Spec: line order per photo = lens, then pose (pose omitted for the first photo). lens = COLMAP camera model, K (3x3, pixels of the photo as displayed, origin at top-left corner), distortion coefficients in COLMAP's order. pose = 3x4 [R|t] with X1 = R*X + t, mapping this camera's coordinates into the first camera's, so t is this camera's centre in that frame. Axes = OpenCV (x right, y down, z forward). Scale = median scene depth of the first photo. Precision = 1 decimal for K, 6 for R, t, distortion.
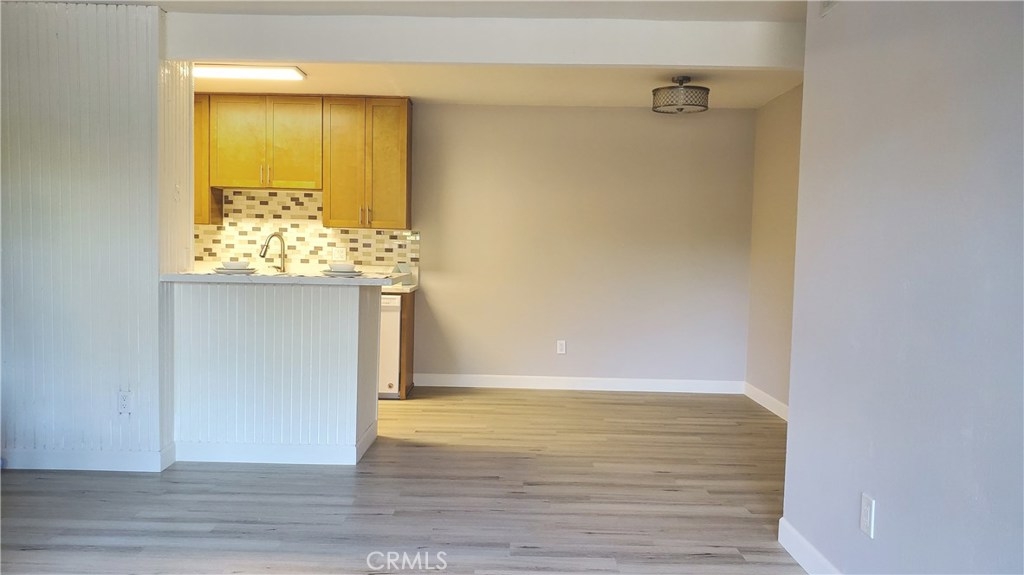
lens RADIAL K [[783.5, 0, 512.0], [0, 783.5, 287.5], [0, 0, 1]] dist [0.091537, -0.176626]
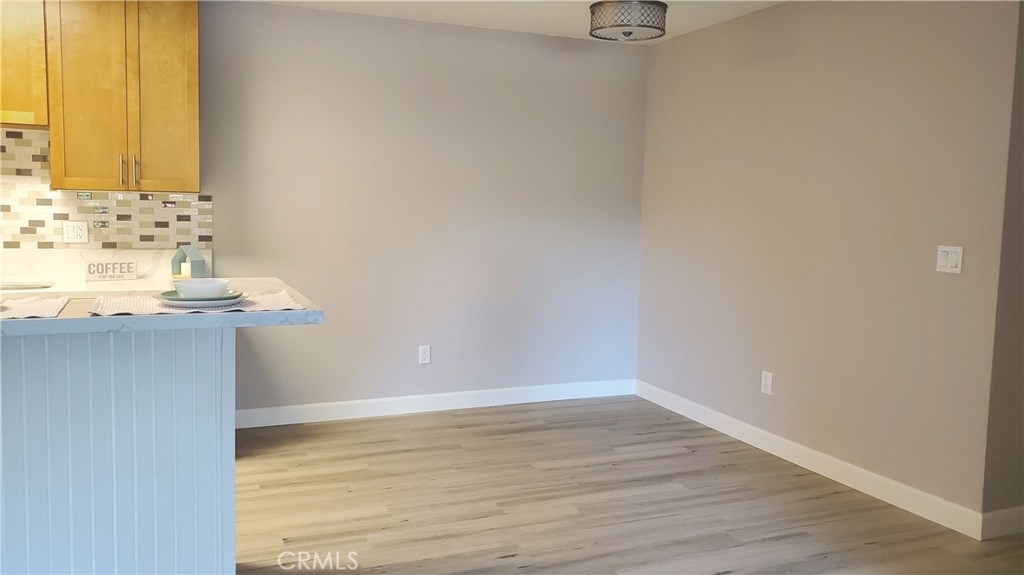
lens RADIAL K [[787.2, 0, 488.8], [0, 787.2, 260.8], [0, 0, 1]] dist [0.005507, 0.003747]
pose [[0.928151, -0.030695, 0.370937, -0.149578], [0.018802, 0.999188, 0.035635, -0.036108], [-0.371730, -0.026100, 0.927974, 0.307090]]
